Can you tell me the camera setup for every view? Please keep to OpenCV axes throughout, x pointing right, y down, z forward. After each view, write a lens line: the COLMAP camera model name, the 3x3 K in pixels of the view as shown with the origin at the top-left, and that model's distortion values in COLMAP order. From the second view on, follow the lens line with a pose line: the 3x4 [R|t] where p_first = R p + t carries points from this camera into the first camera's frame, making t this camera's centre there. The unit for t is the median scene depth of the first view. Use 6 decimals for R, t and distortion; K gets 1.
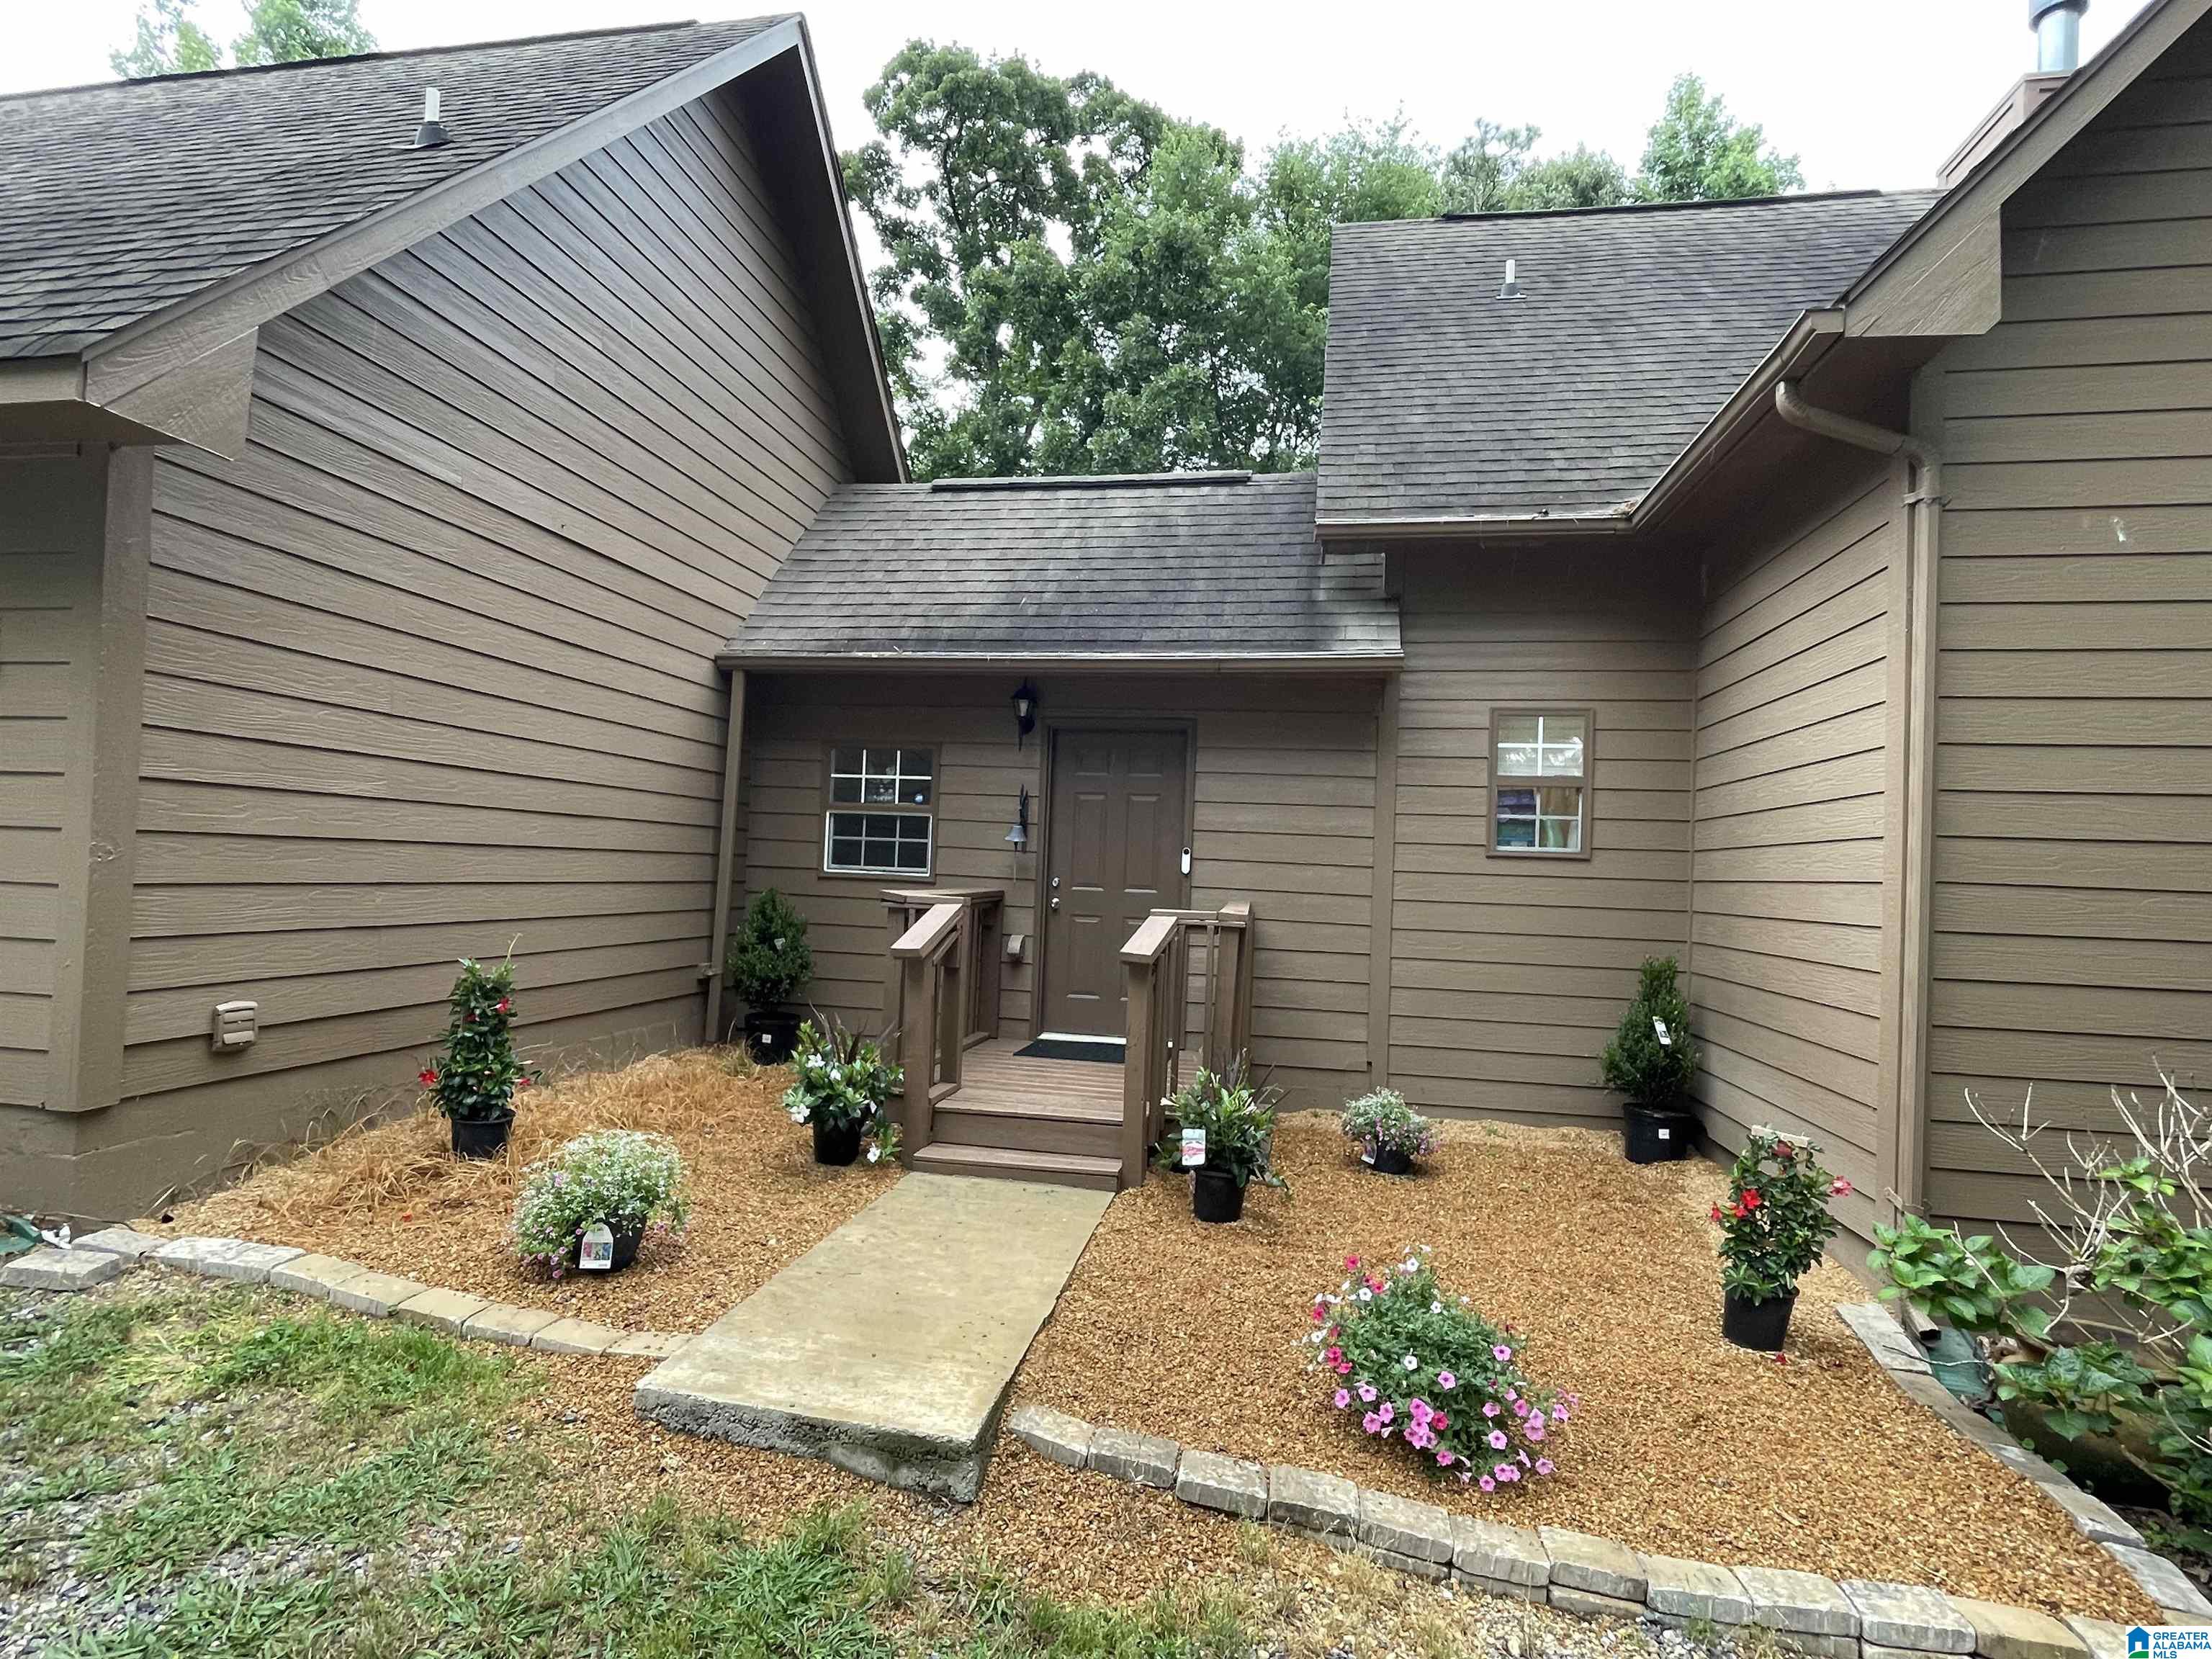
lens RADIAL K [[1118.6, 0, 1106.0], [0, 1118.6, 829.5], [0, 0, 1]] dist [-0.001166, -0.000968]
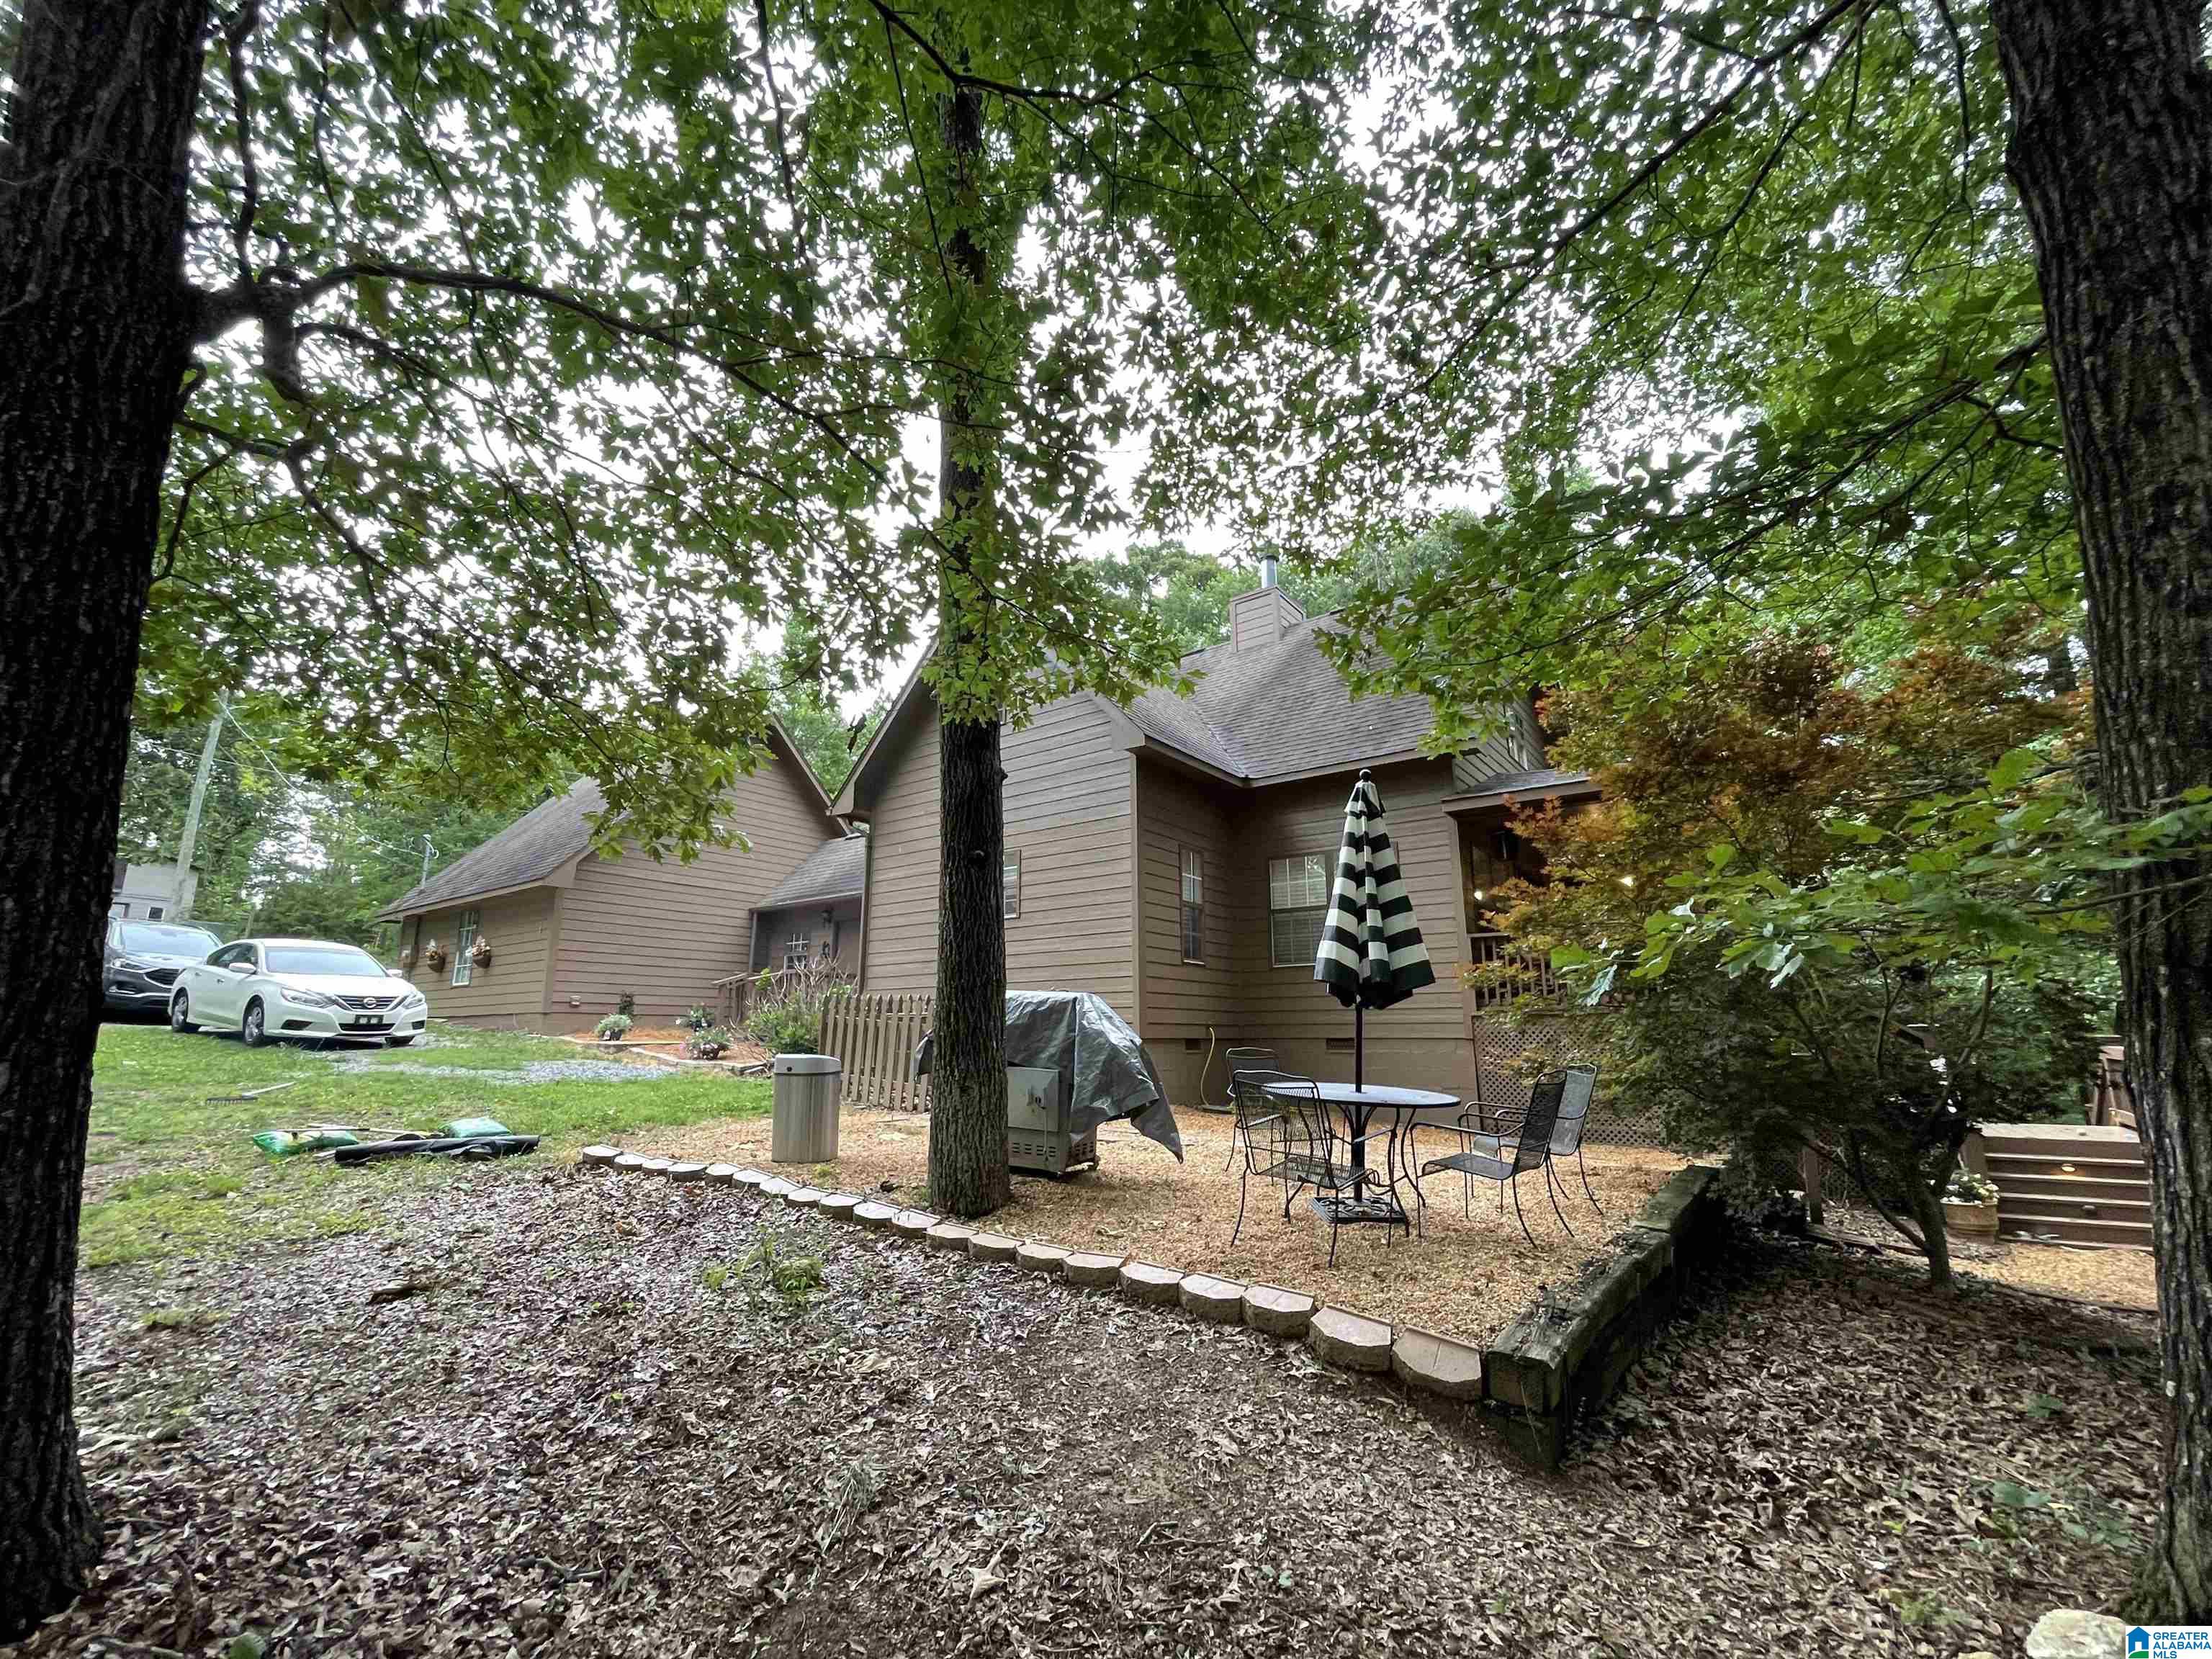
lens RADIAL K [[892.0, 0, 1106.0], [0, 892.0, 829.5], [0, 0, 1]] dist [-0.000808, -0.000109]
pose [[0.901544, -0.136920, -0.410452, 2.055803], [0.053644, 0.976663, -0.207972, 0.260042], [0.429348, 0.165478, 0.887850, -1.076854]]
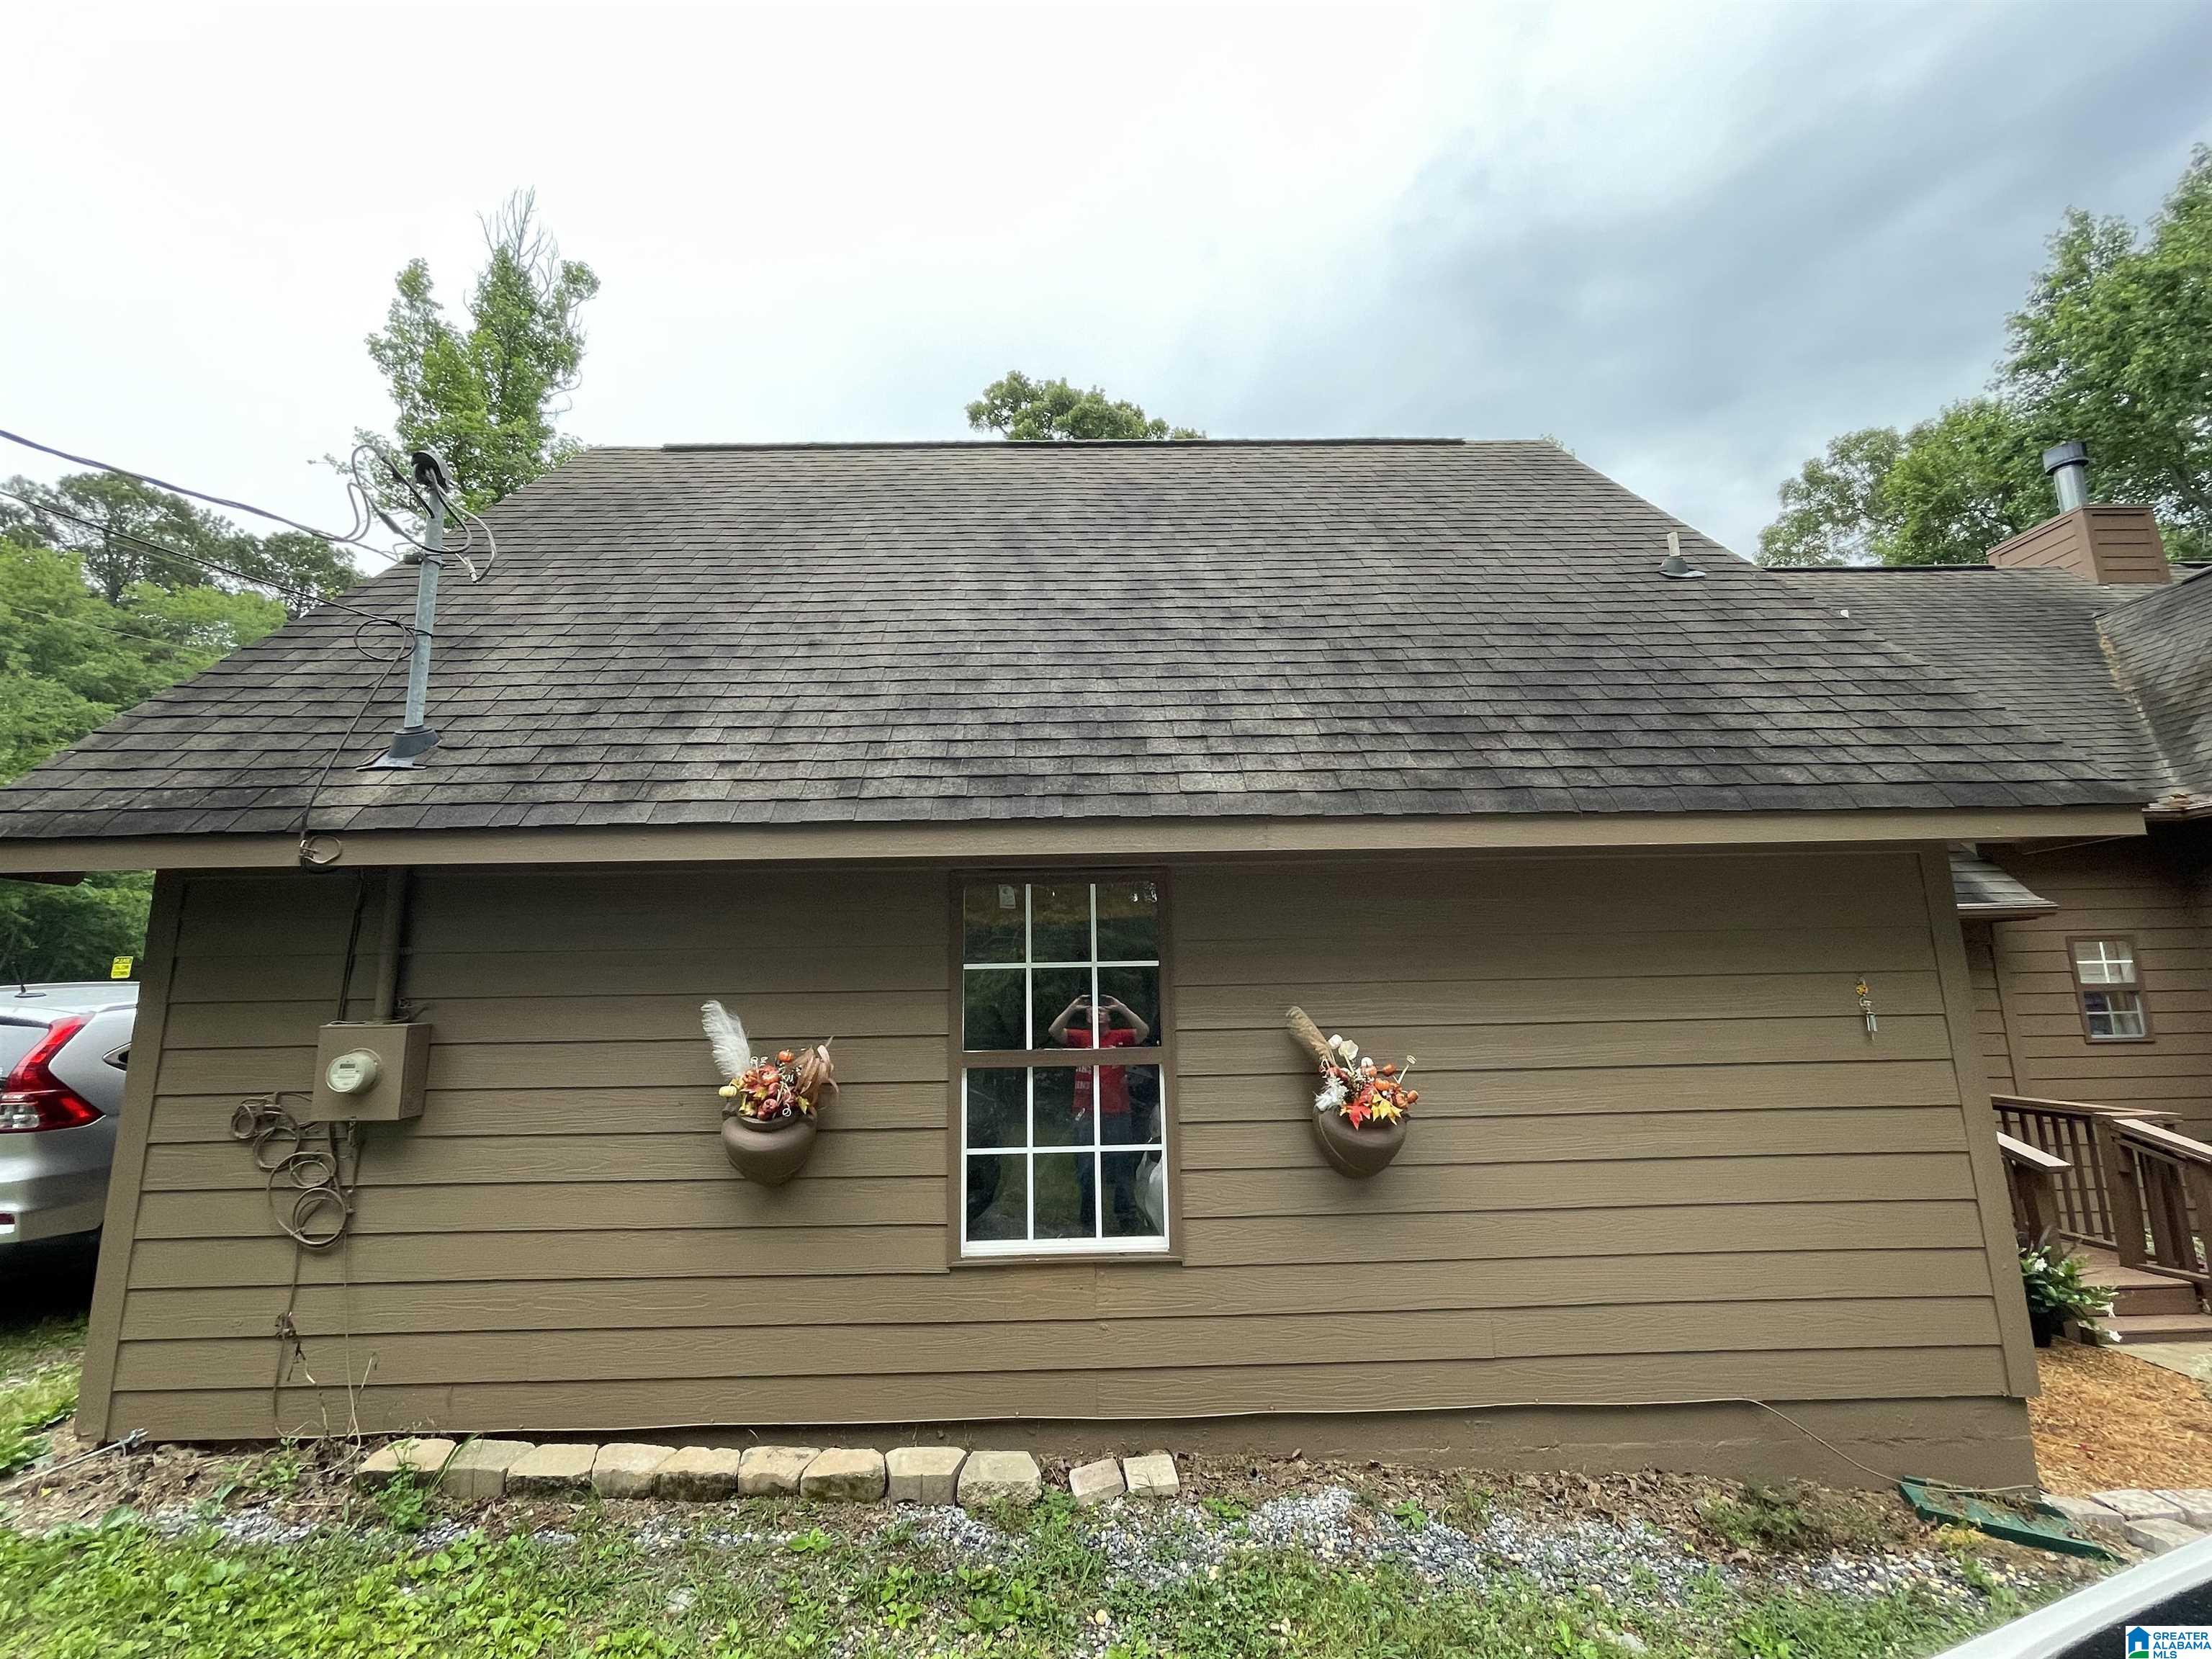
lens RADIAL K [[892.0, 0, 1106.0], [0, 892.0, 829.5], [0, 0, 1]] dist [-0.000808, -0.000109]
pose [[0.983484, -0.023731, 0.179432, -0.961232], [0.045776, 0.991750, -0.119739, -0.148006], [-0.175110, 0.125975, 0.976456, 0.077688]]
